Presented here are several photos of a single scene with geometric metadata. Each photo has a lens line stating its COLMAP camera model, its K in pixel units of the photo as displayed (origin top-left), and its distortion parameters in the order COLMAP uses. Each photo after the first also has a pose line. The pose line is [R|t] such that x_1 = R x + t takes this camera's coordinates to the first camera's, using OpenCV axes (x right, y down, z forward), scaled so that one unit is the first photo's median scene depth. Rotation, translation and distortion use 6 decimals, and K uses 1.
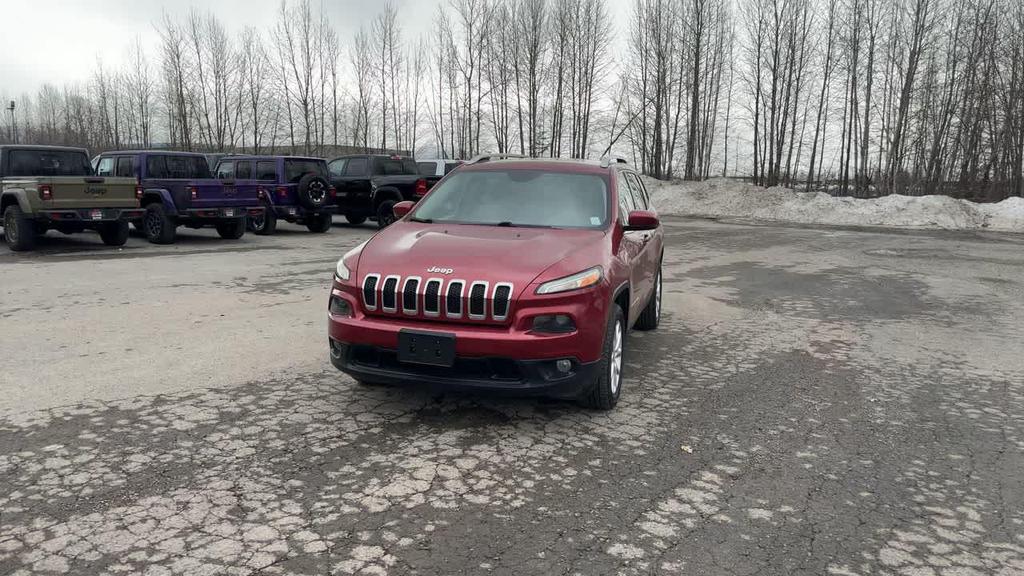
lens RADIAL K [[738.7, 0, 506.9], [0, 738.7, 291.9], [0, 0, 1]] dist [0.035956, -0.035816]
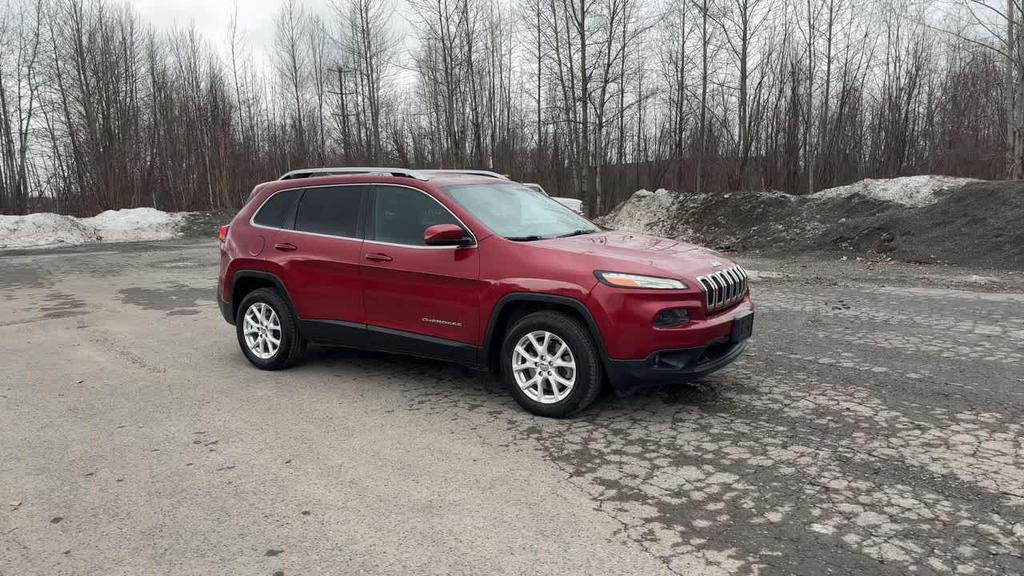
lens RADIAL K [[738.7, 0, 507.7], [0, 738.7, 291.1], [0, 0, 1]] dist [0.035956, -0.035816]
pose [[0.279356, -0.157881, 0.947119, -1.265673], [0.180802, 0.977394, 0.109600, -0.170375], [-0.943012, 0.140623, 0.301586, 0.925023]]
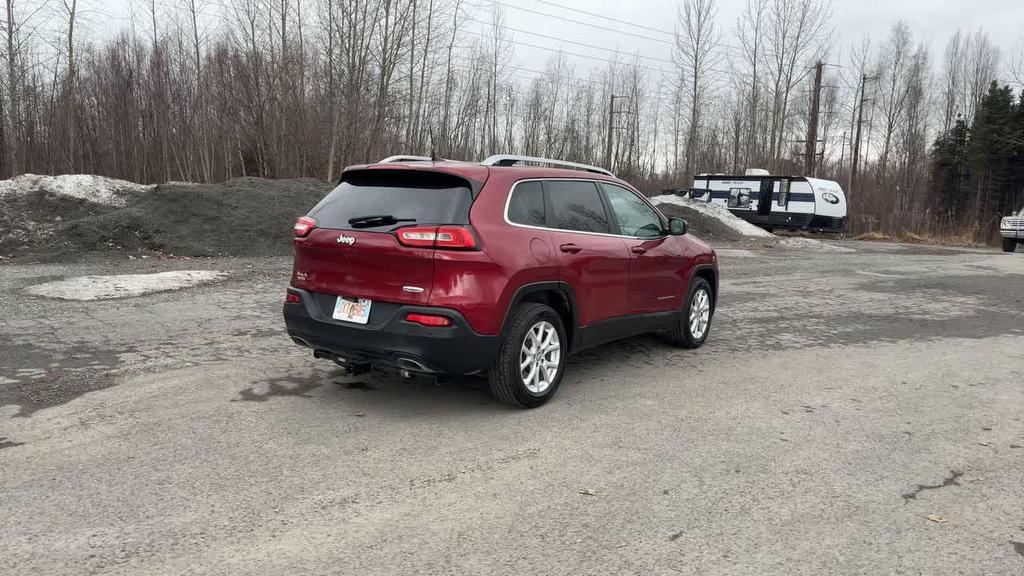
lens RADIAL K [[738.7, 0, 512.0], [0, 738.7, 293.6], [0, 0, 1]] dist [0.035956, -0.035816]
pose [[-0.943973, -0.094565, 0.316183, -0.352325], [-0.001721, 0.959465, 0.281822, -0.434411], [-0.330017, 0.265489, -0.905872, 2.826305]]
